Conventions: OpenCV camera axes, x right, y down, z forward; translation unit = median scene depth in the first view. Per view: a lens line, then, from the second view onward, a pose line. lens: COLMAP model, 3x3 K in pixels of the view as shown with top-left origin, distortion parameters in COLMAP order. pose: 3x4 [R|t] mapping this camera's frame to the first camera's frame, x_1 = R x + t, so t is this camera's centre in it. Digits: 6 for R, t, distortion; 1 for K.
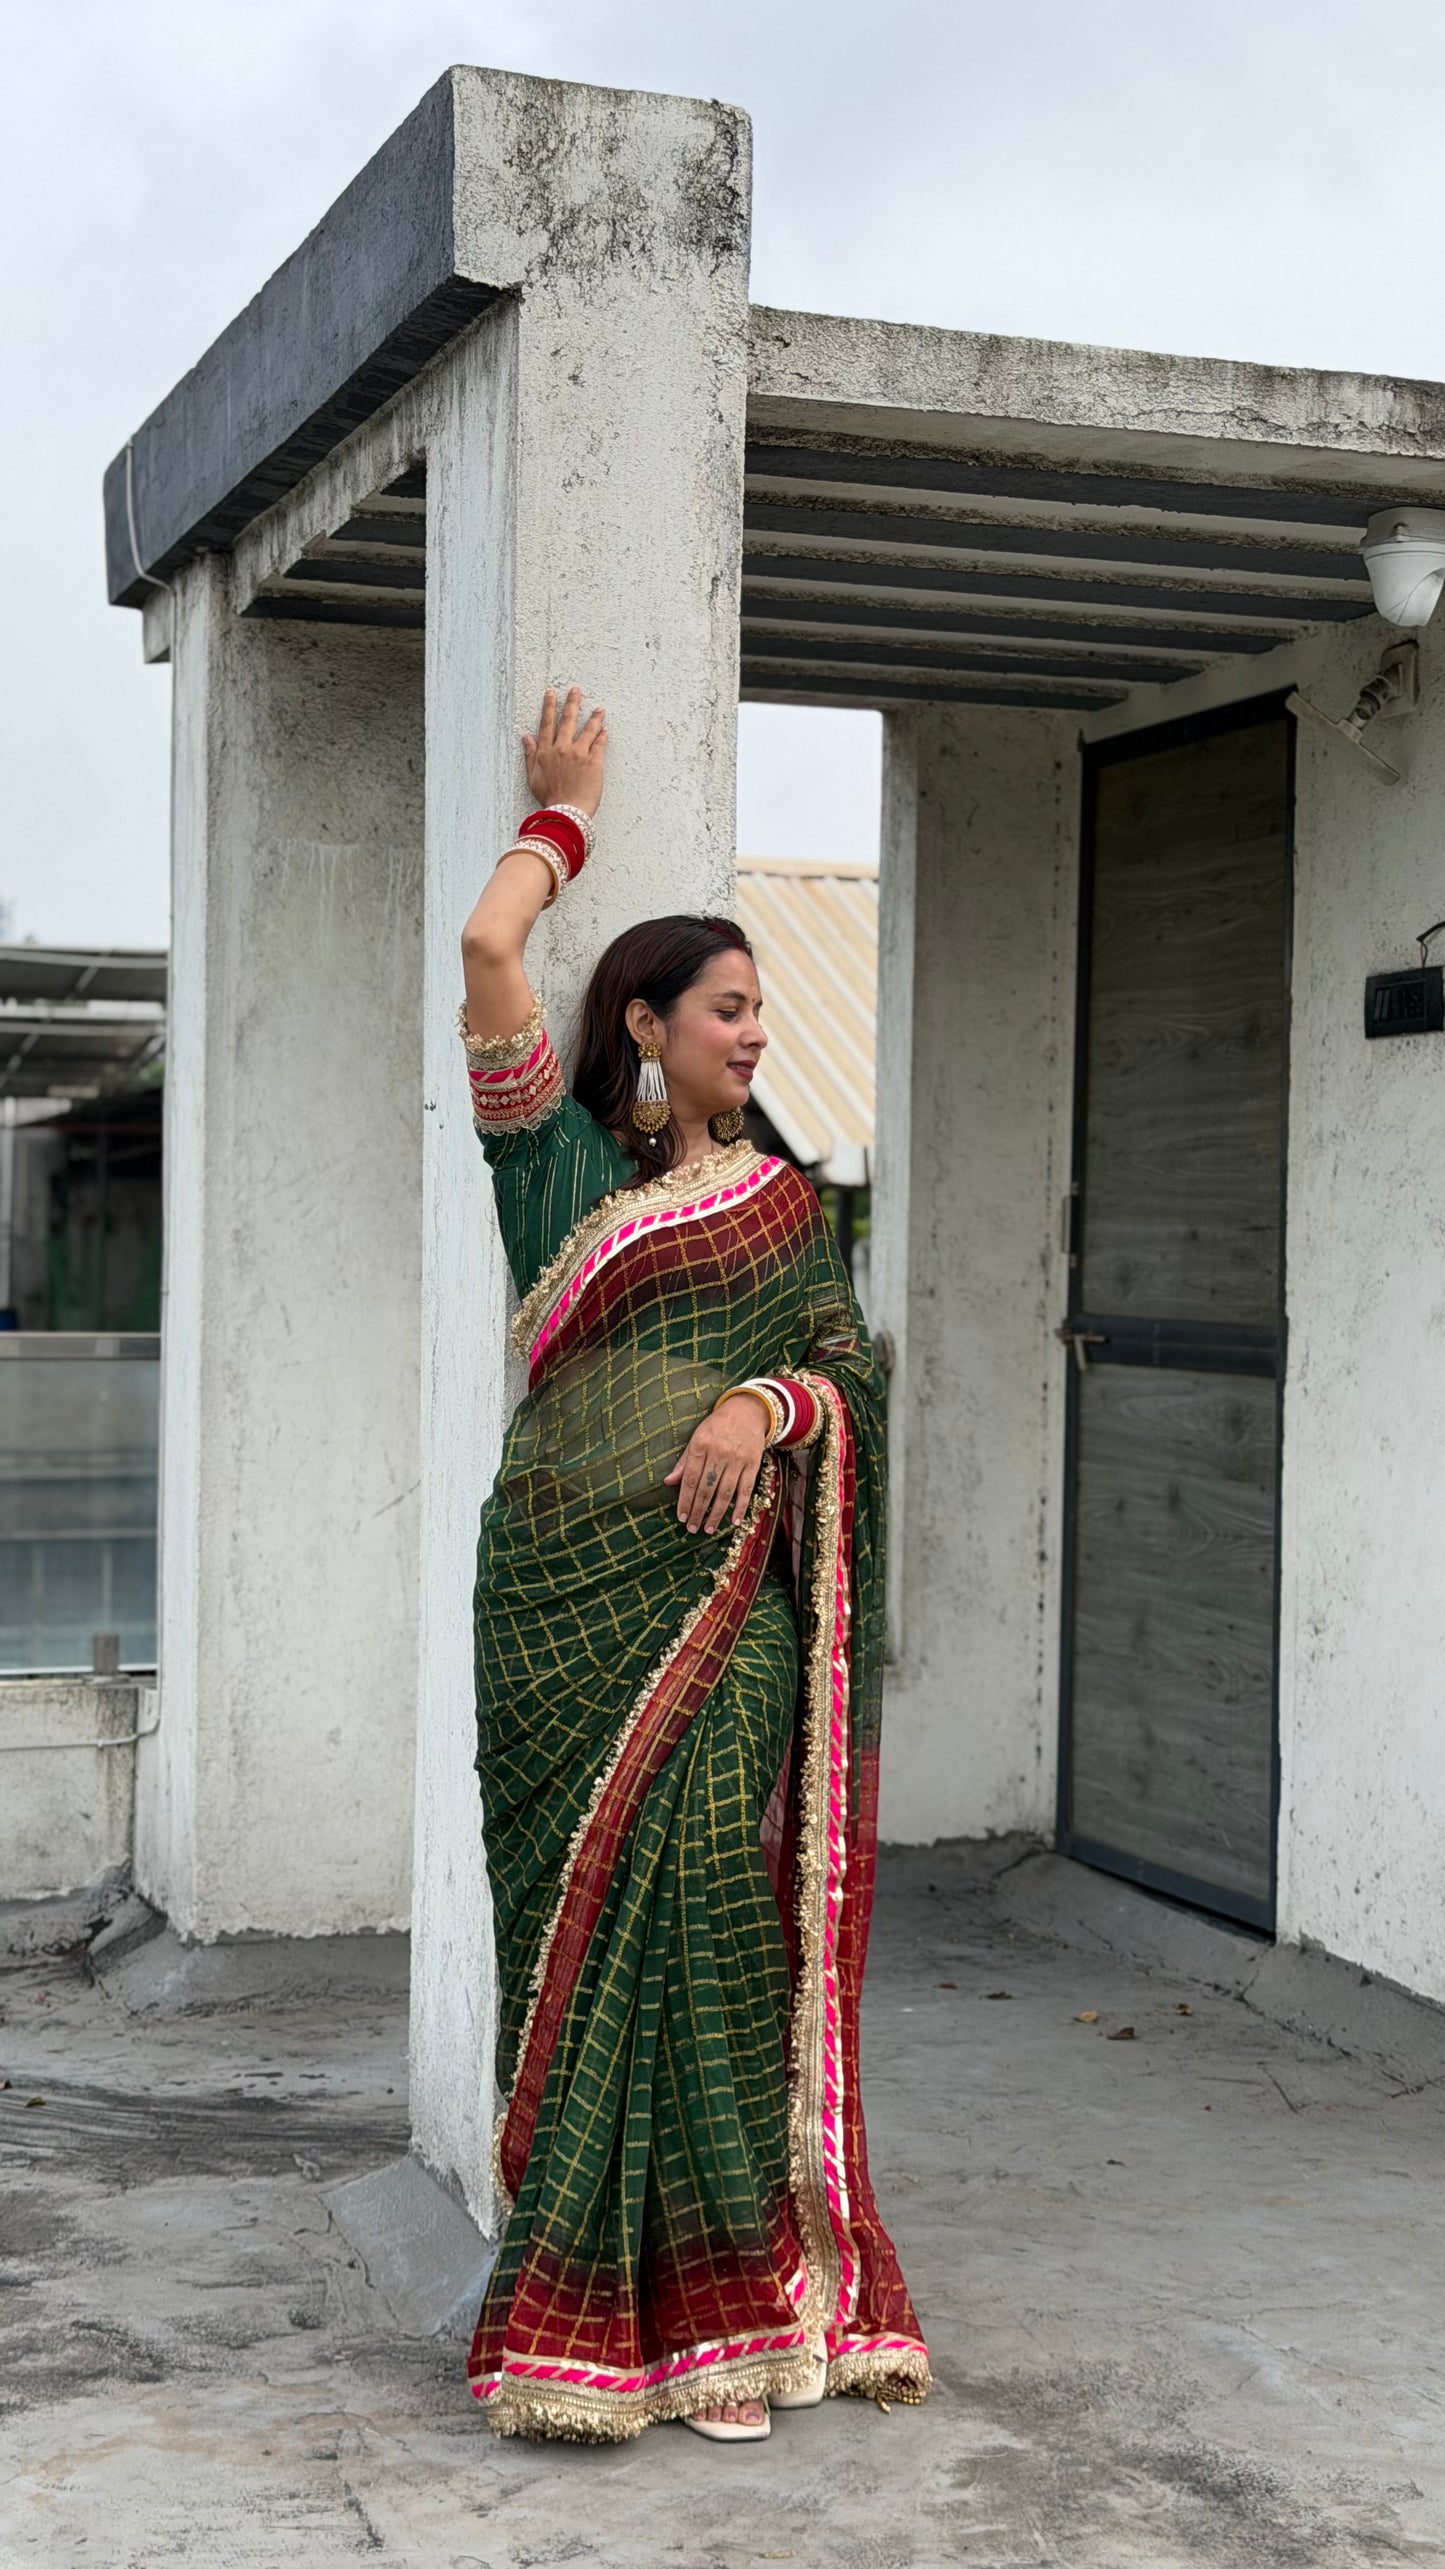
lens RADIAL K [[3721.9, 0, 721.3], [0, 3721.9, 1315.6], [0, 0, 1]] dist [0.141061, -0.065251]
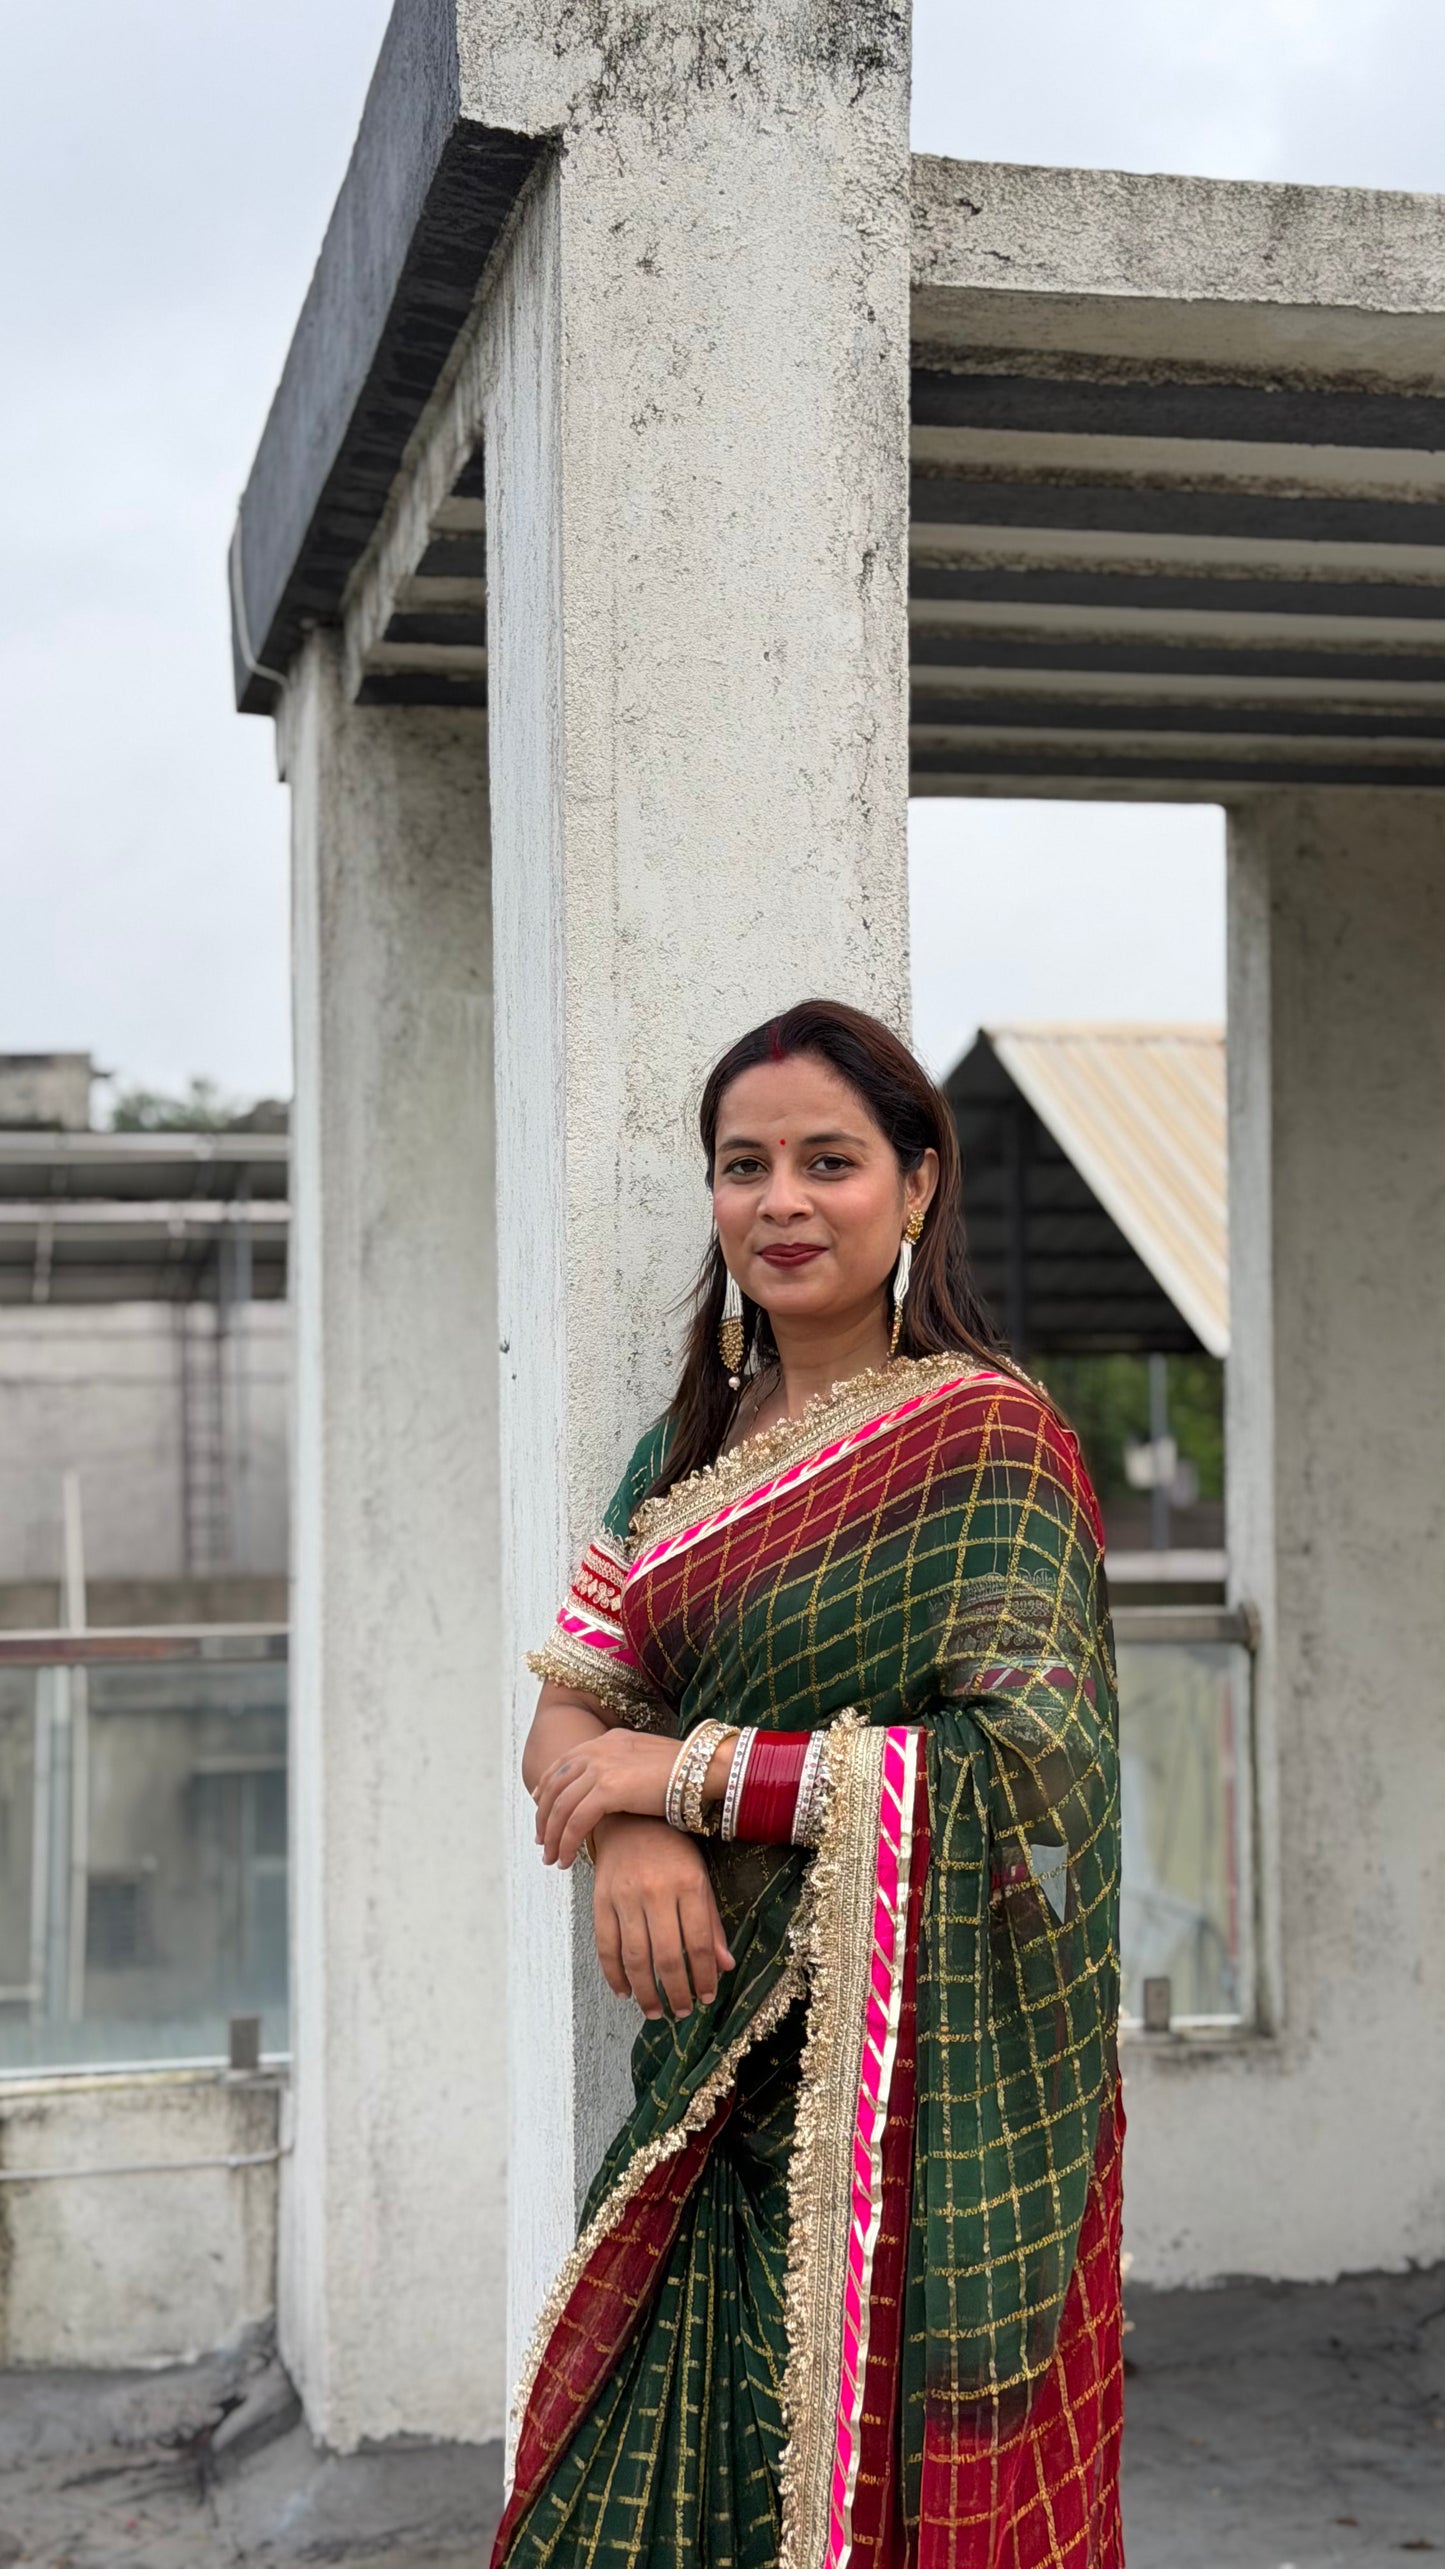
lens RADIAL K [[3721.9, 0, 721.3], [0, 3721.9, 1315.6], [0, 0, 1]] dist [0.141061, -0.065251]
pose [[0.992113, -0.027236, -0.122353, 0.037033], [0.021185, 0.998500, -0.050491, -0.020606], [0.123544, 0.047501, 0.991202, 0.250579]]
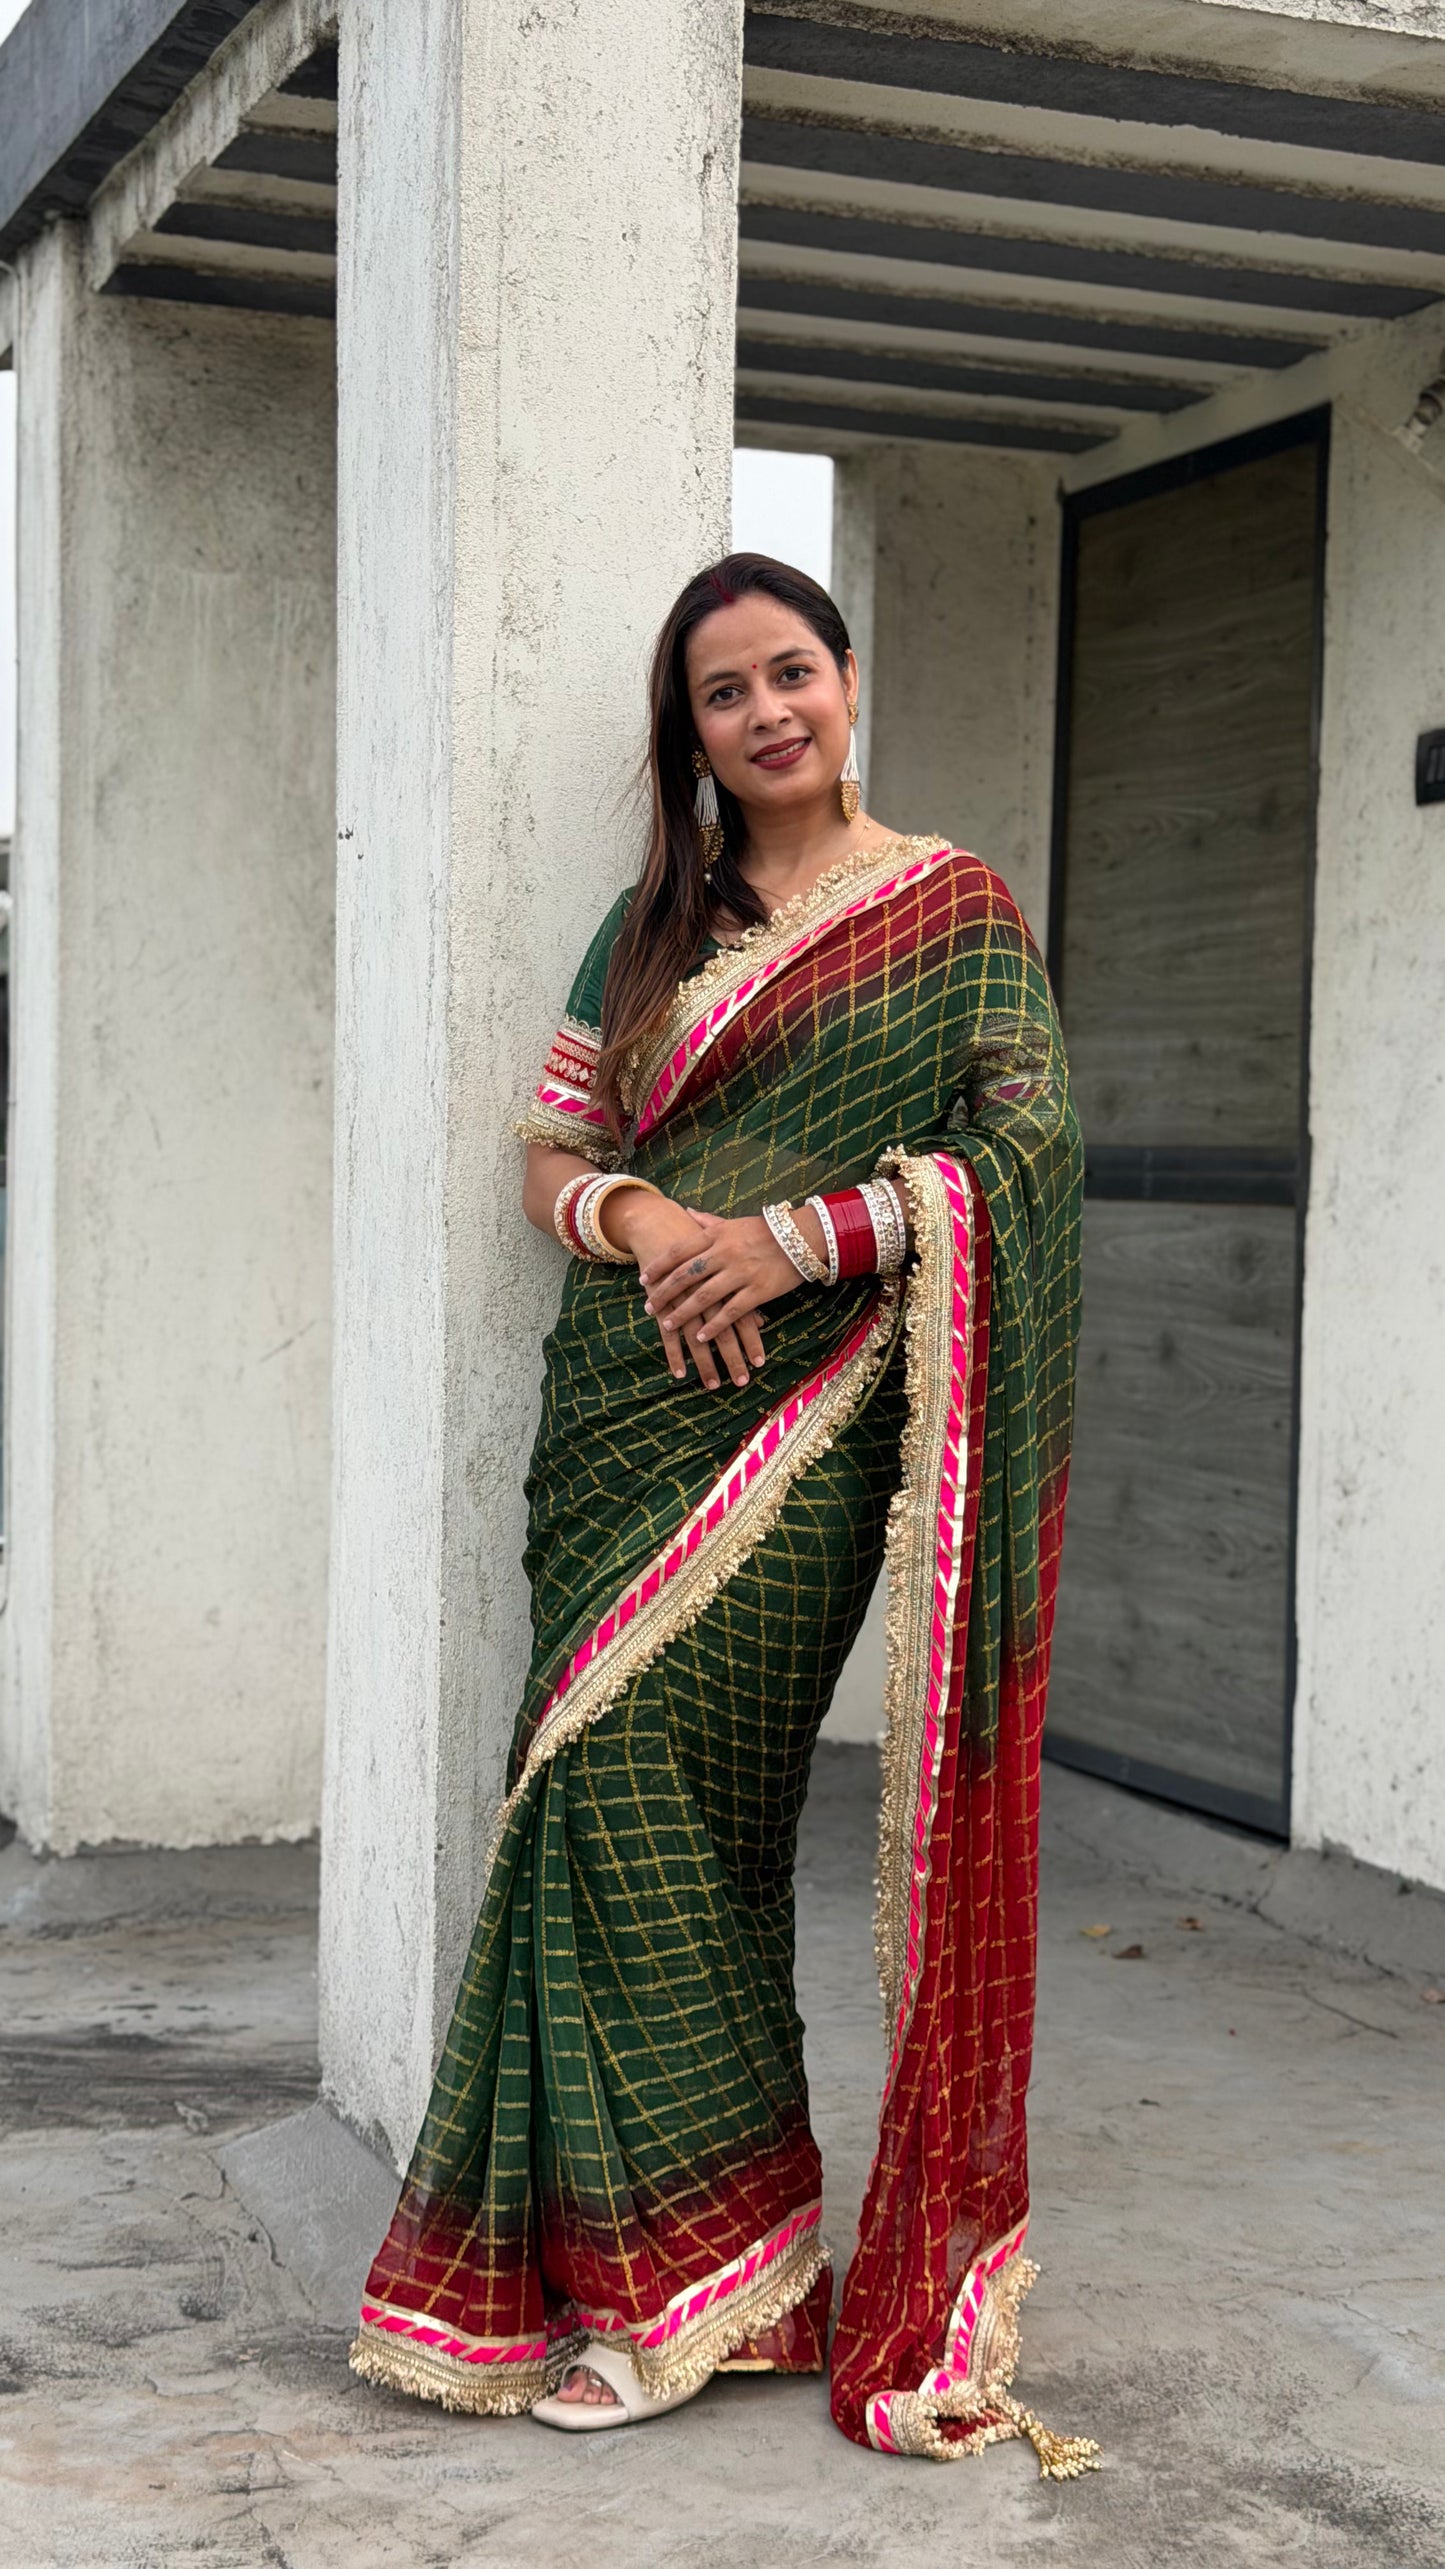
lens RADIAL K [[3713.1, 0, 747.3], [0, 3713.1, 1343.9], [0, 0, 1]] dist [0.165776, -0.274203]
pose [[0.998704, 0.002308, 0.050835, -0.024688], [-0.003711, 0.999614, 0.027530, 0.025984], [-0.050752, -0.027683, 0.998328, 0.137195]]
